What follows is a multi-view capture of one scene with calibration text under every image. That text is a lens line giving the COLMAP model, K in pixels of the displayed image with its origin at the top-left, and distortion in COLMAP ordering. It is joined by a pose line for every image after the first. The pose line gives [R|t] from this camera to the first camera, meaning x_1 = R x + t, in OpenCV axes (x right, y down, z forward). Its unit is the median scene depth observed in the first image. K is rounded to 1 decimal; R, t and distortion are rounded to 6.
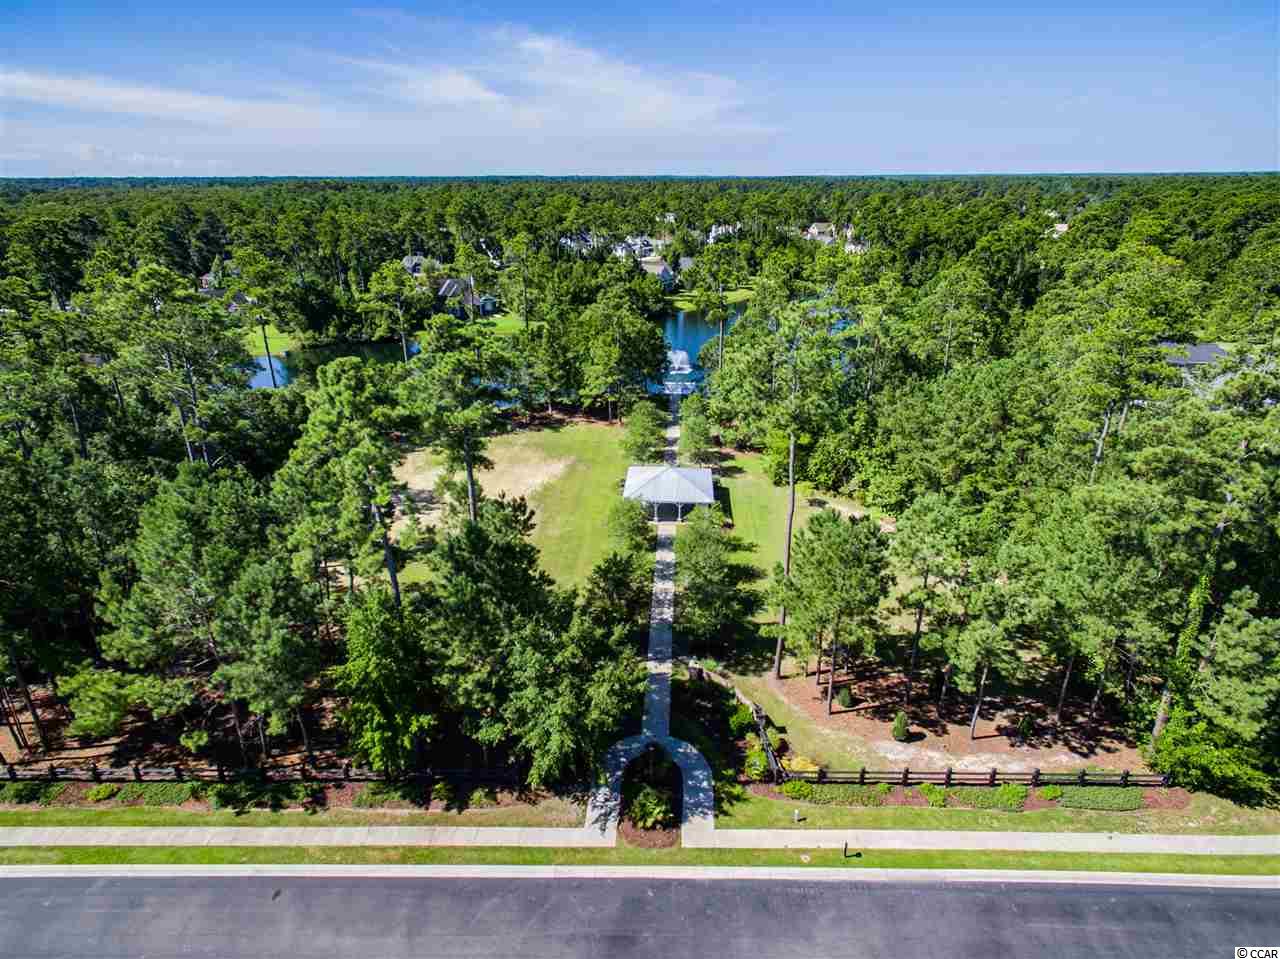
lens RADIAL K [[739.5, 0, 626.4], [0, 739.5, 482.7], [0, 0, 1]] dist [0.004928, 0.001255]
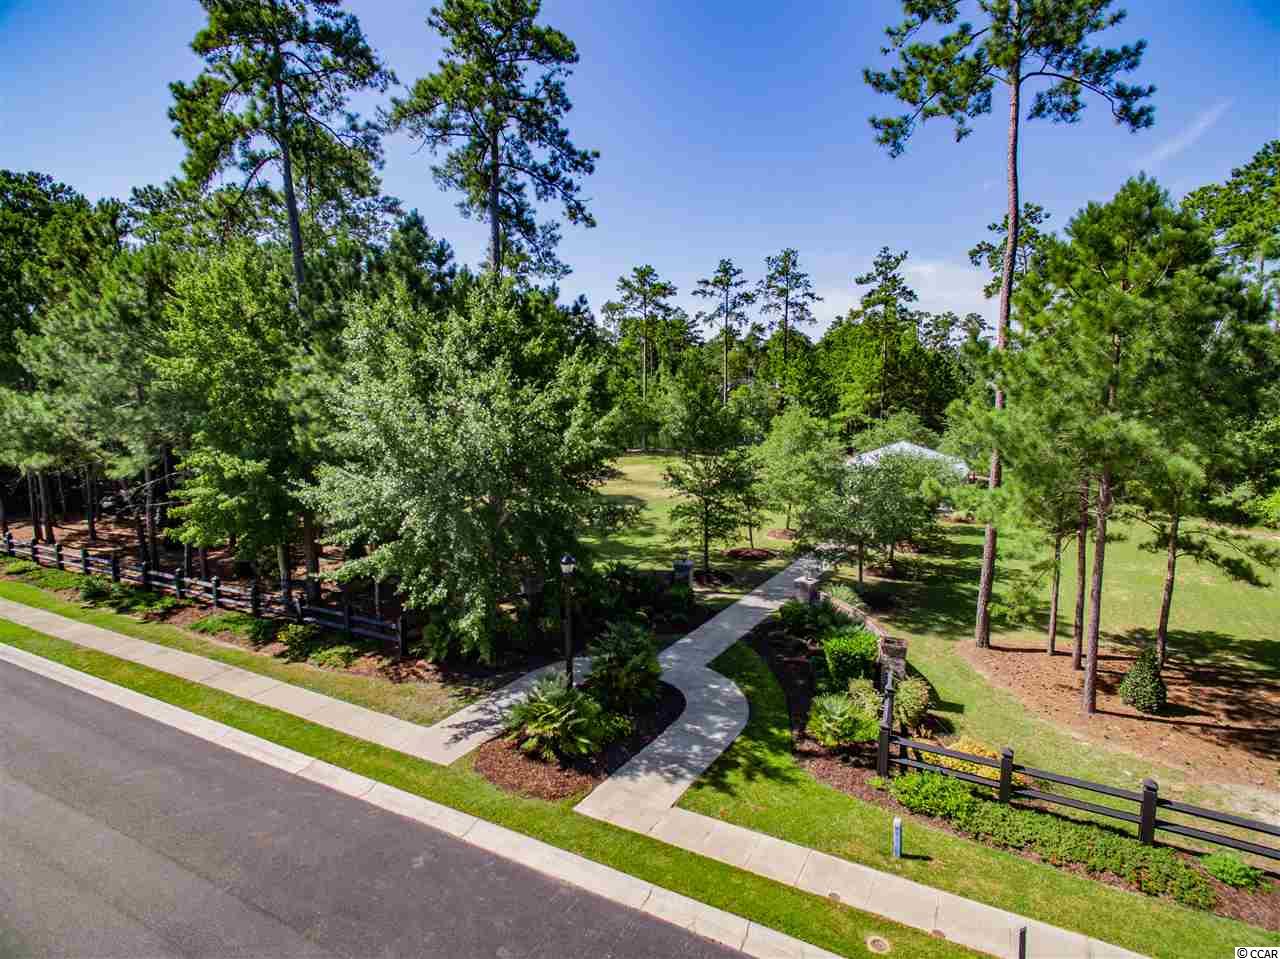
lens RADIAL K [[710.4, 0, 628.5], [0, 710.4, 471.5], [0, 0, 1]] dist [0.011312, 0.001855]
pose [[0.889379, 0.073698, -0.451192, 0.223889], [-0.183399, 0.961542, -0.204454, 0.328389], [0.418772, 0.264585, 0.868691, 0.527327]]
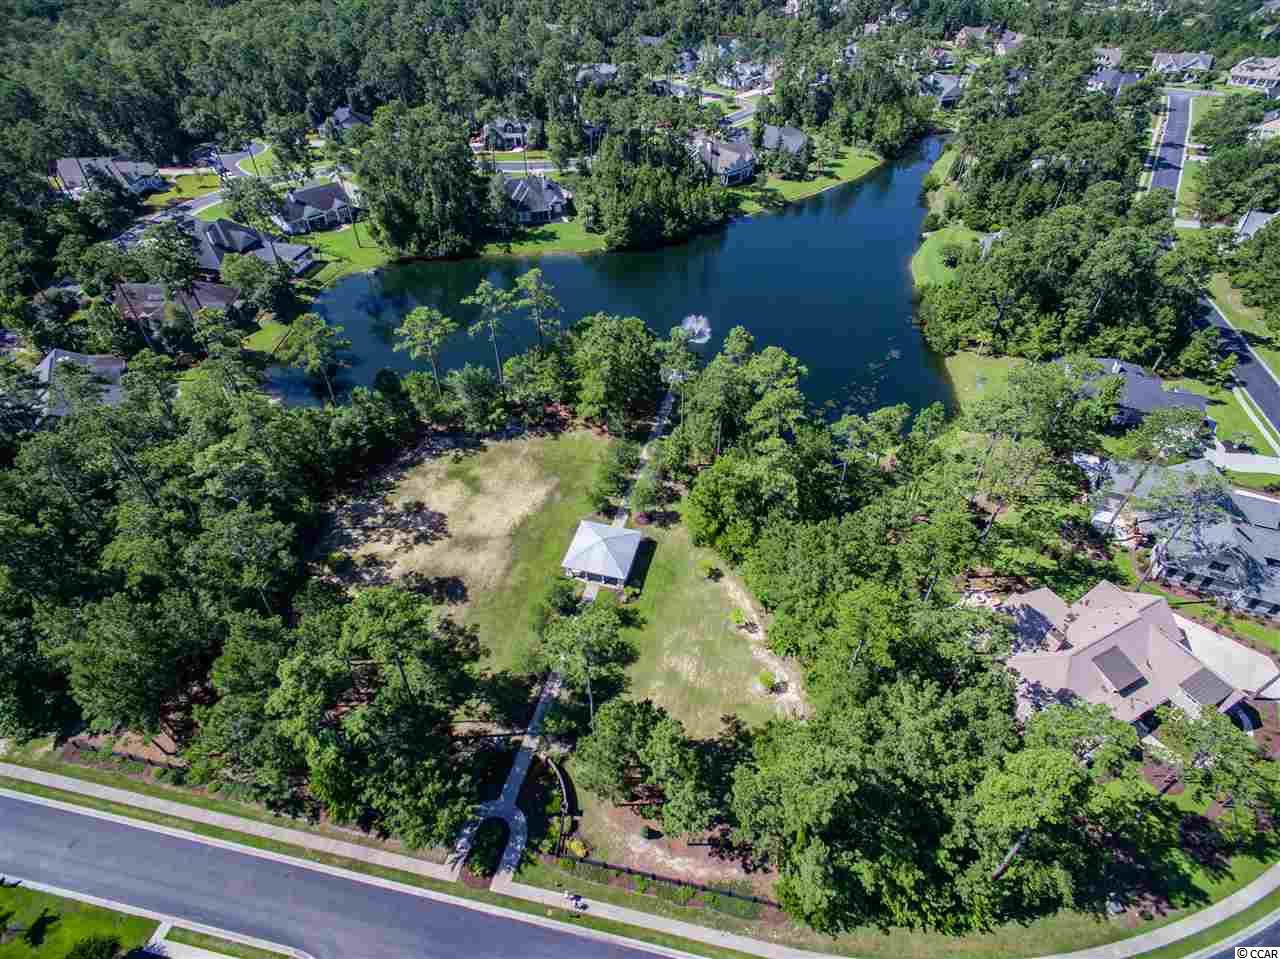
lens RADIAL K [[697.2, 0, 626.1], [0, 697.2, 477.5], [0, 0, 1]] dist [0.001802, 0.002802]
pose [[0.980418, 0.131008, -0.147028, 0.452349], [-0.073573, 0.936224, 0.343615, -0.936736], [0.182668, -0.326069, 0.927530, -0.189309]]
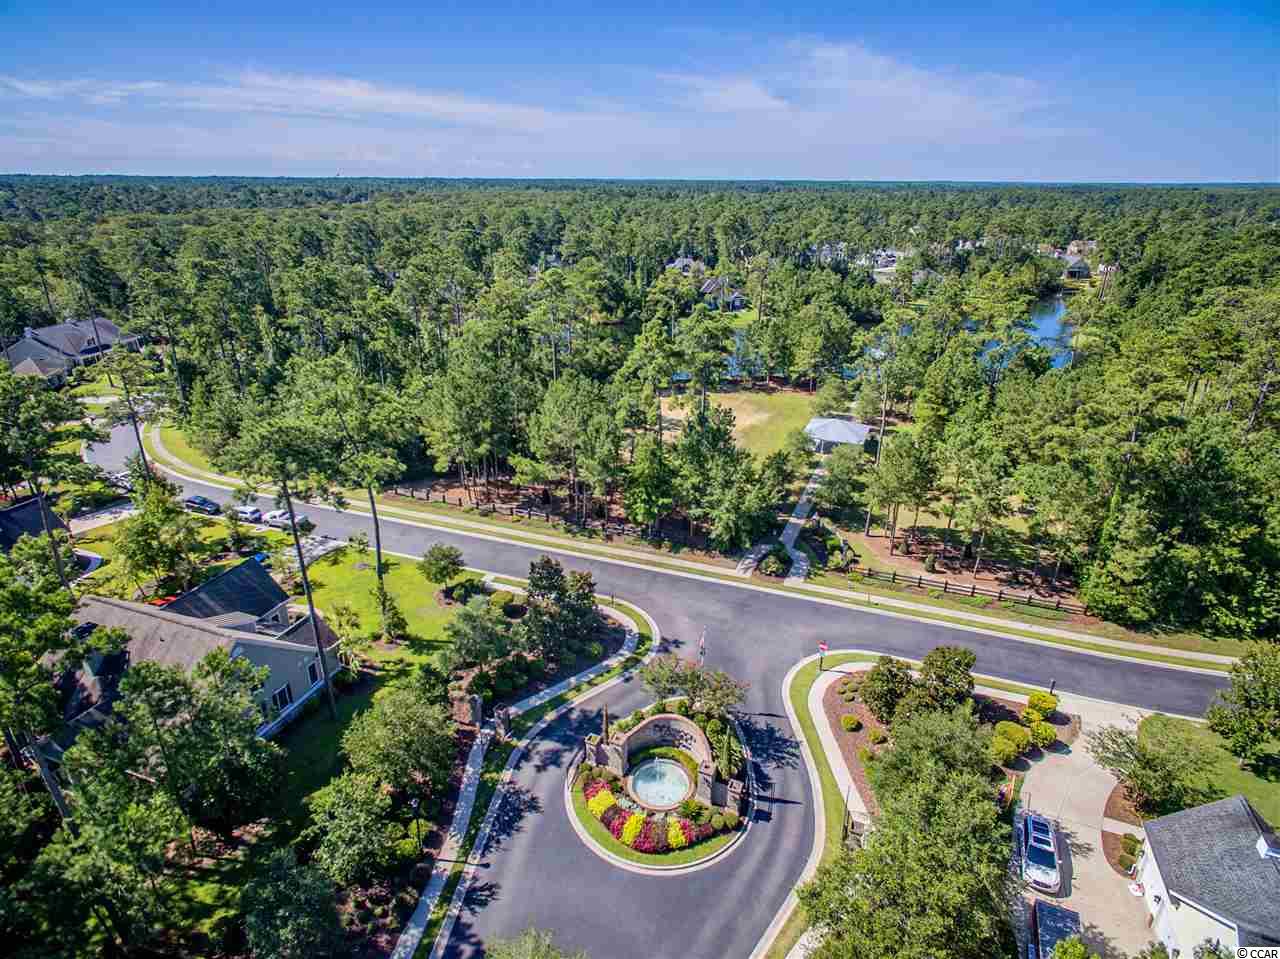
lens RADIAL K [[697.2, 0, 626.1], [0, 697.2, 477.5], [0, 0, 1]] dist [0.001802, 0.002802]
pose [[0.940395, 0.140997, -0.309480, 0.181398], [-0.137839, 0.989932, 0.032167, 0.178544], [0.310899, 0.012408, 0.950362, -0.739465]]
